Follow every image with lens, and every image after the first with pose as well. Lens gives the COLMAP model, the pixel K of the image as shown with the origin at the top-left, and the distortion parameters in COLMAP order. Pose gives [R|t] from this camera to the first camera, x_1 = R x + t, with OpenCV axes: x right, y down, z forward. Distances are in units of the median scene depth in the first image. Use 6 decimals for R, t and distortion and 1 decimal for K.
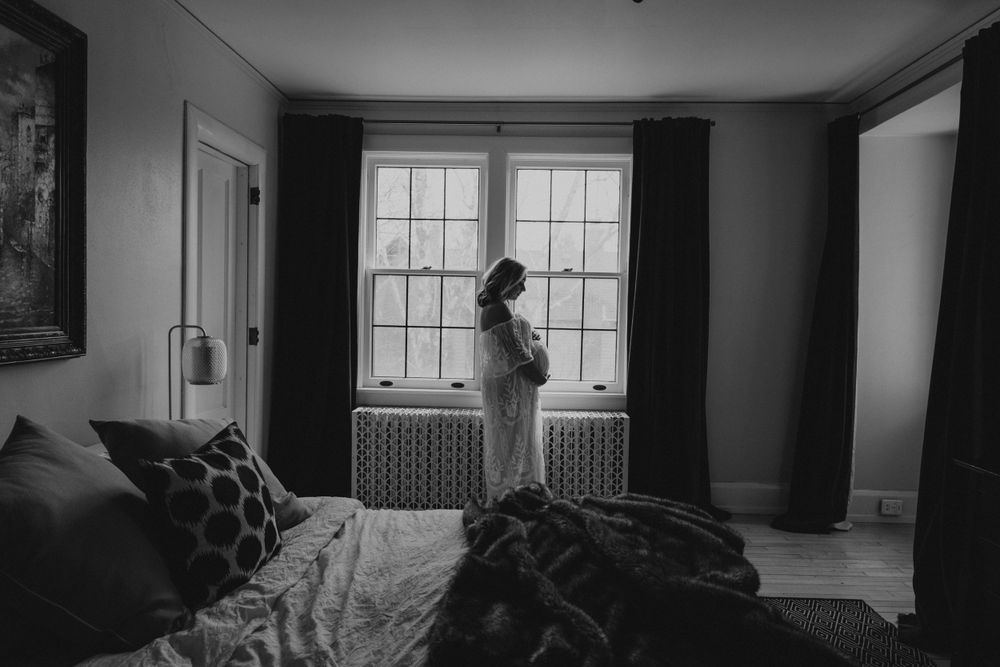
lens RADIAL K [[640.0, 0, 501.4], [0, 640.0, 333.5], [0, 0, 1]] dist [0.020574, 0.002347]
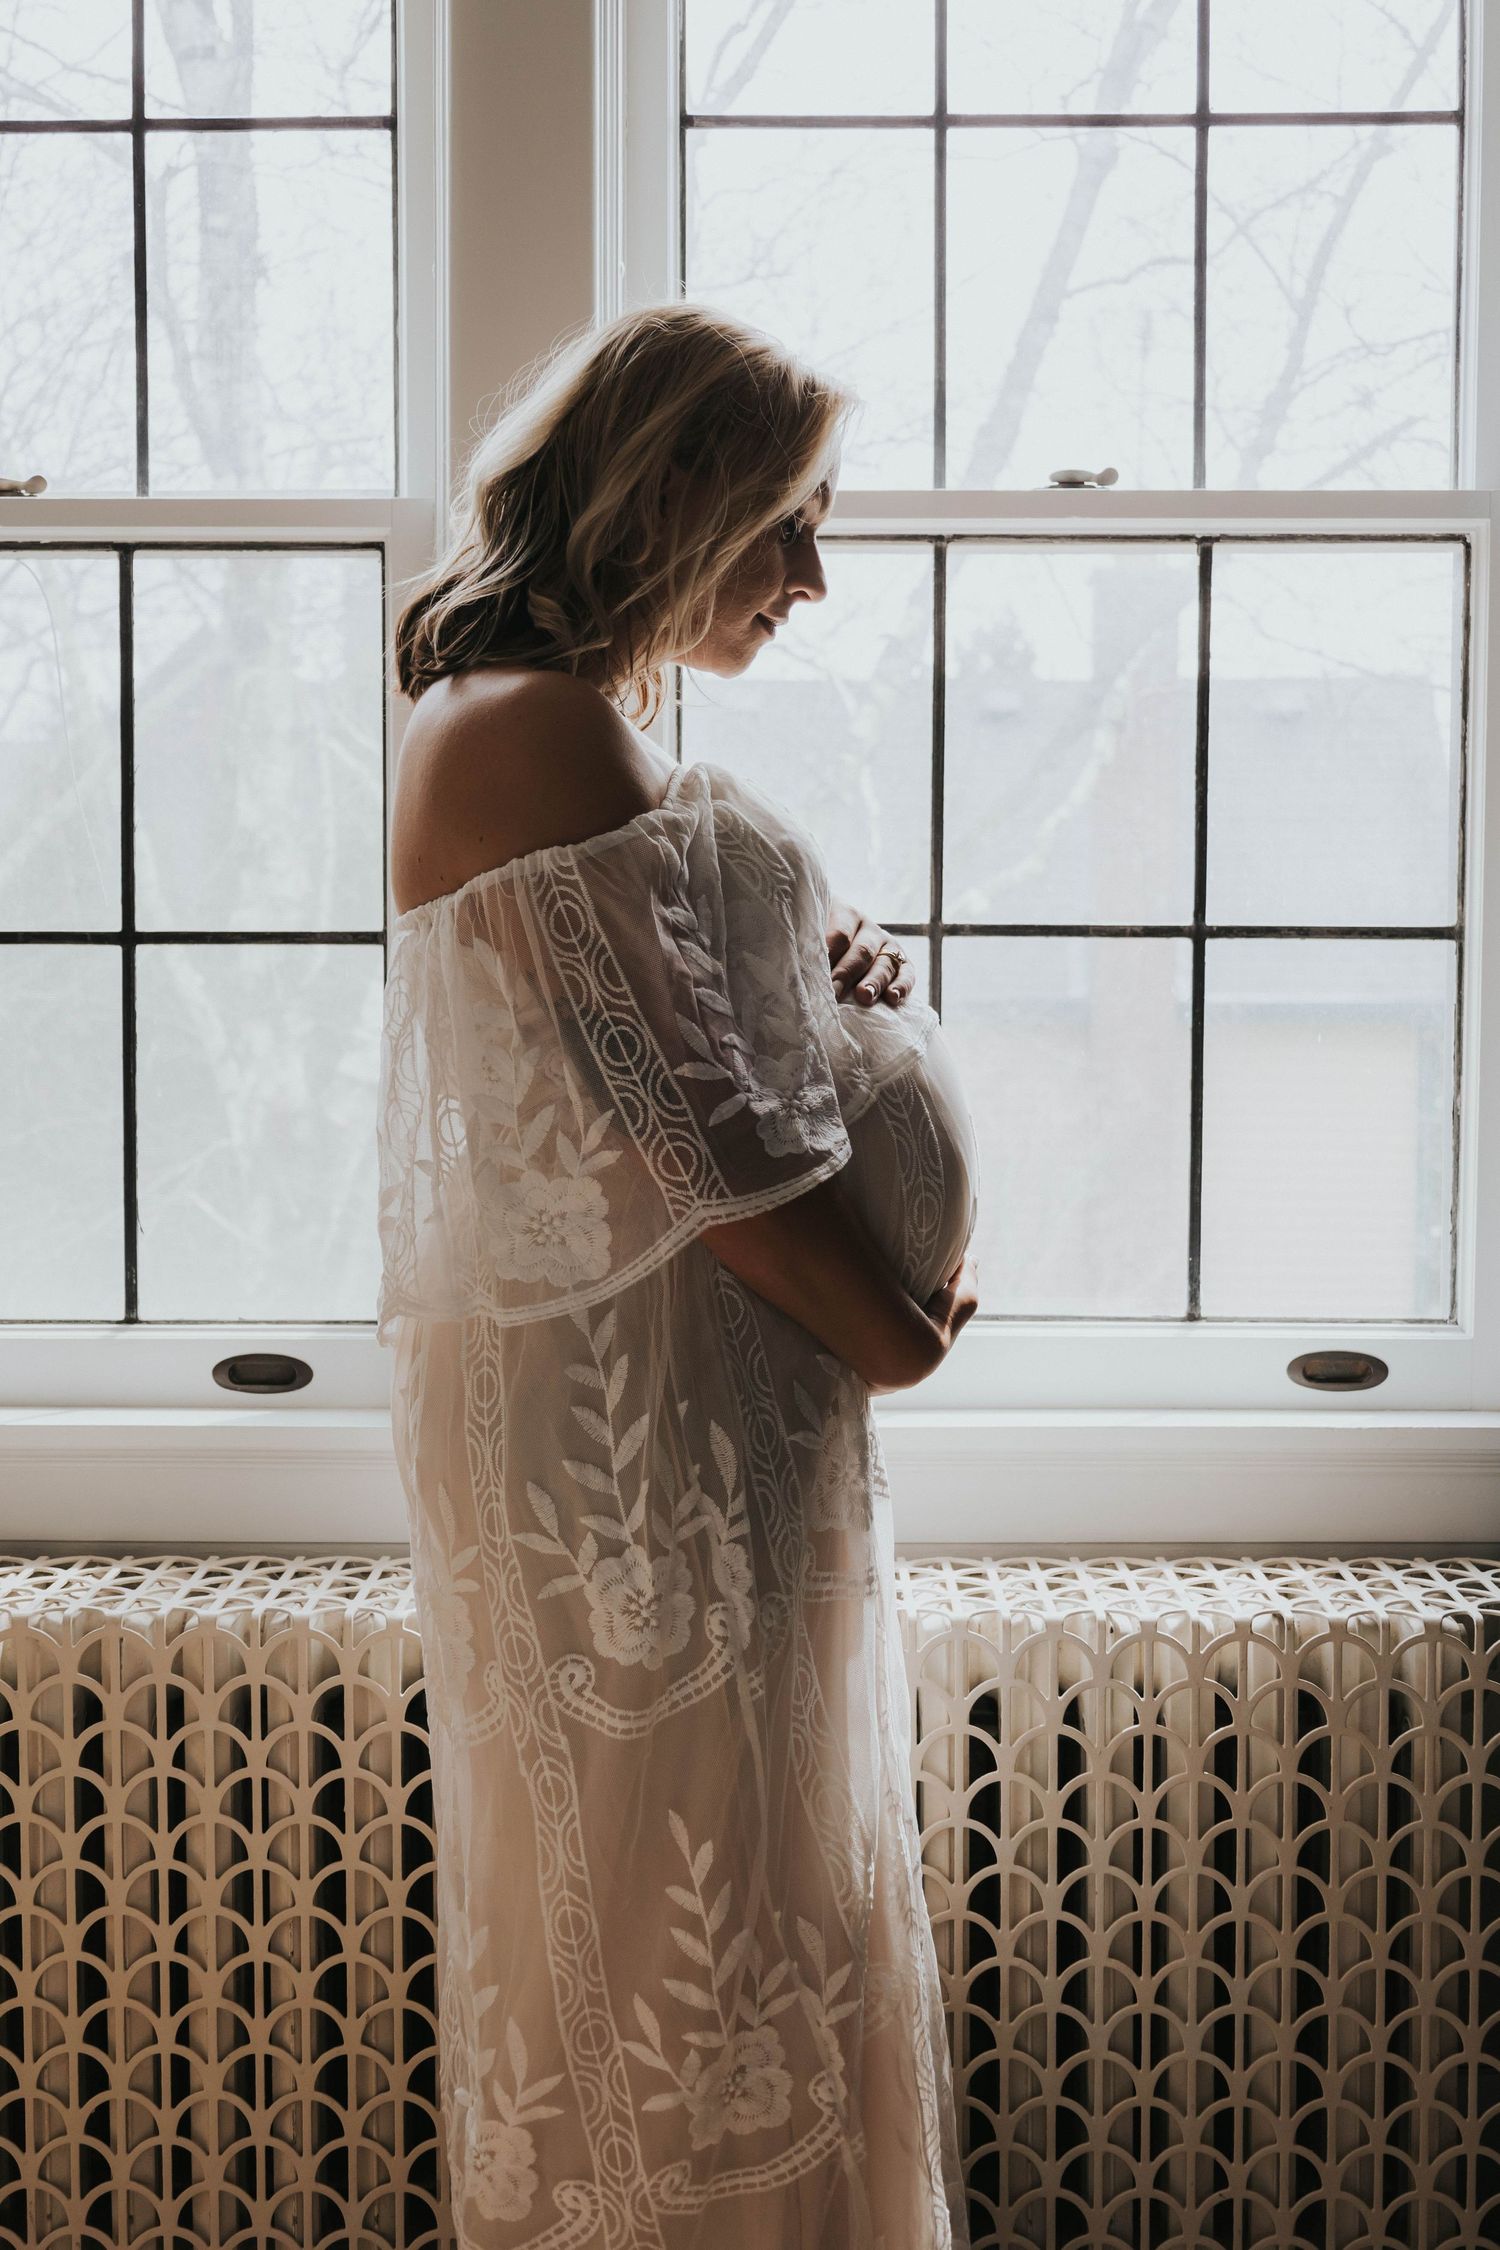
lens RADIAL K [[2919.7, 0, 739.8], [0, 2919.7, 1118.5], [0, 0, 1]] dist [0.024821, 0.000000]
pose [[0.999775, -0.017682, 0.011703, 0.026150], [0.017492, 0.999717, 0.016125, 0.022254], [-0.011984, -0.015917, 0.999801, 0.433928]]
